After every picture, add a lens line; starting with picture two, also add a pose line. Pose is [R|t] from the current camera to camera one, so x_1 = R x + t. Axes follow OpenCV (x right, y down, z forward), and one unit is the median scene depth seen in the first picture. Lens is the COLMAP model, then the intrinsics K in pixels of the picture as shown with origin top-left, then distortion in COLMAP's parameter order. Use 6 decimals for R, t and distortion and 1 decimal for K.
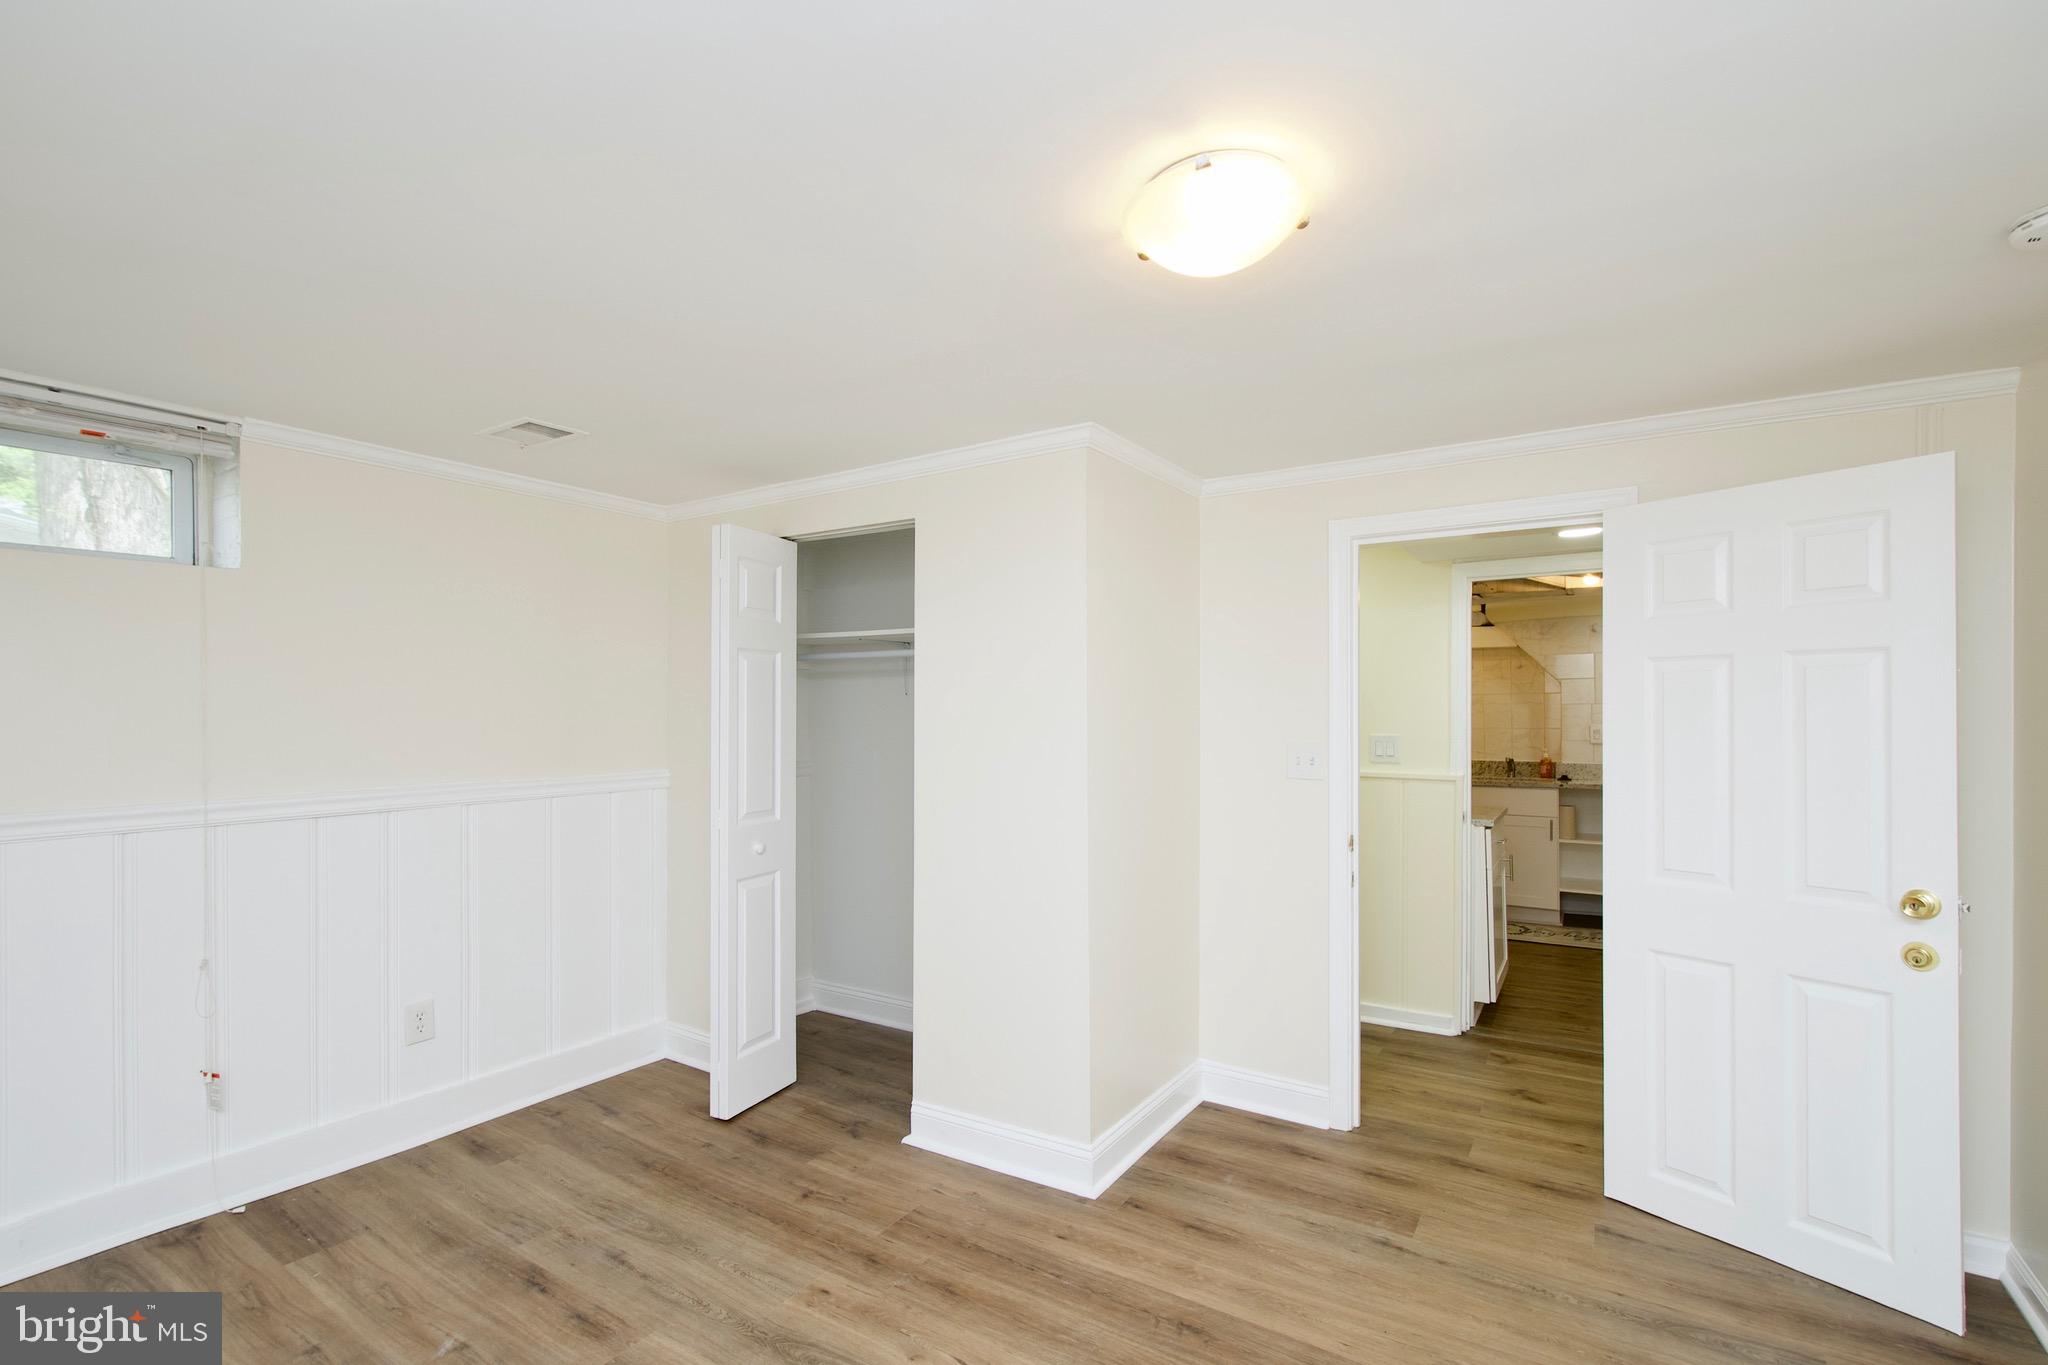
lens RADIAL K [[920.6, 0, 1050.4], [0, 920.6, 707.2], [0, 0, 1]] dist [0.009194, -0.004622]
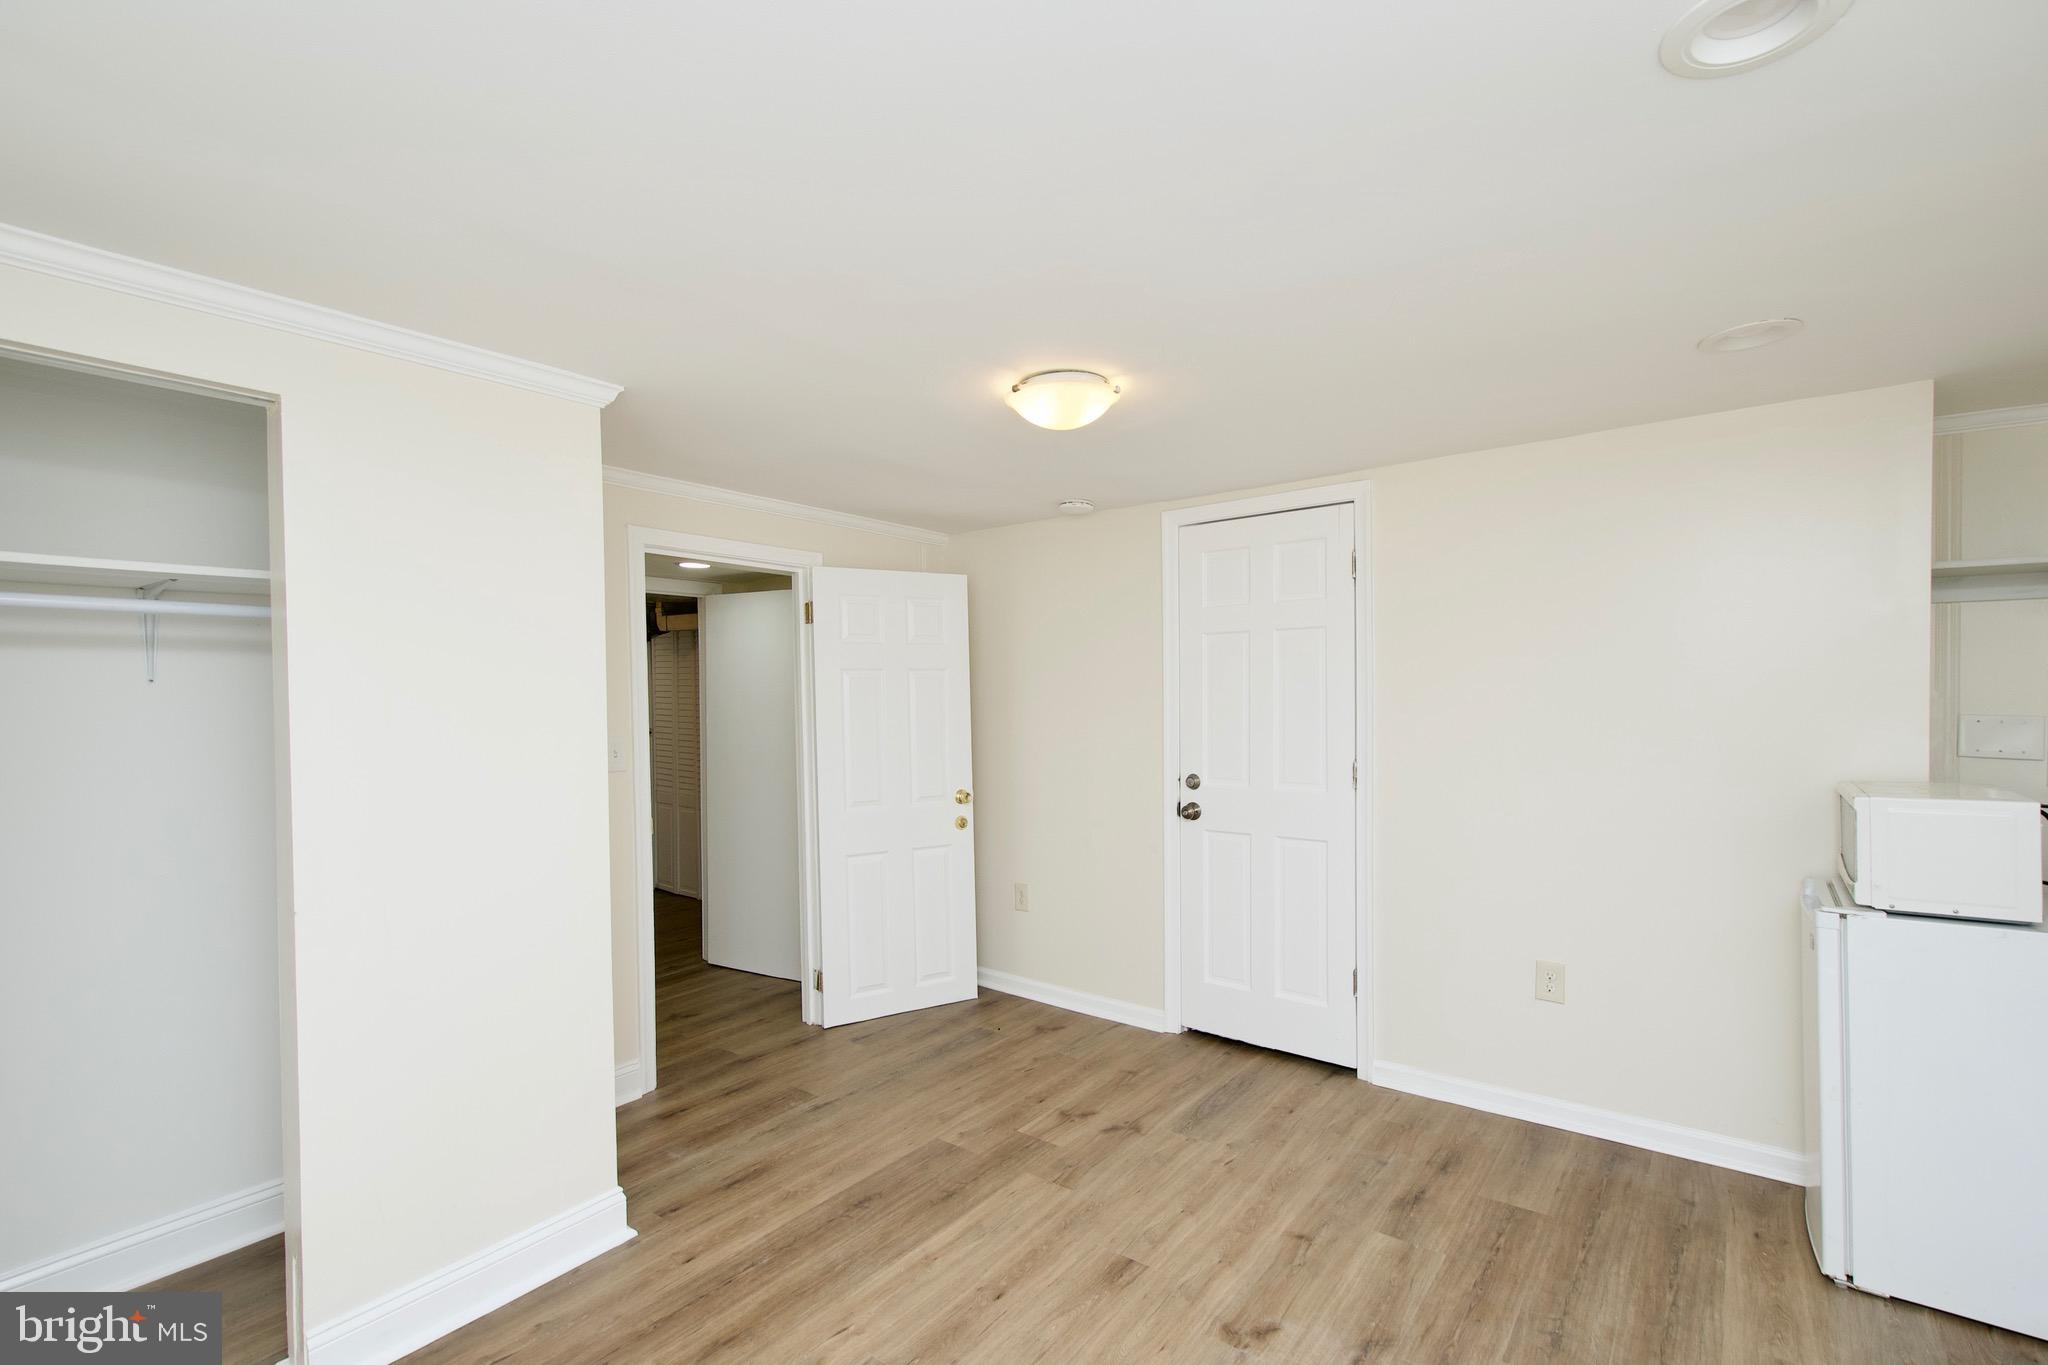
lens RADIAL K [[920.6, 0, 1036.7], [0, 920.6, 699.8], [0, 0, 1]] dist [0.009194, -0.004622]
pose [[0.087001, 0.001976, 0.996206, -0.909633], [0.008168, 0.999963, -0.002697, 0.006216], [-0.996175, 0.008372, 0.086982, 0.564078]]
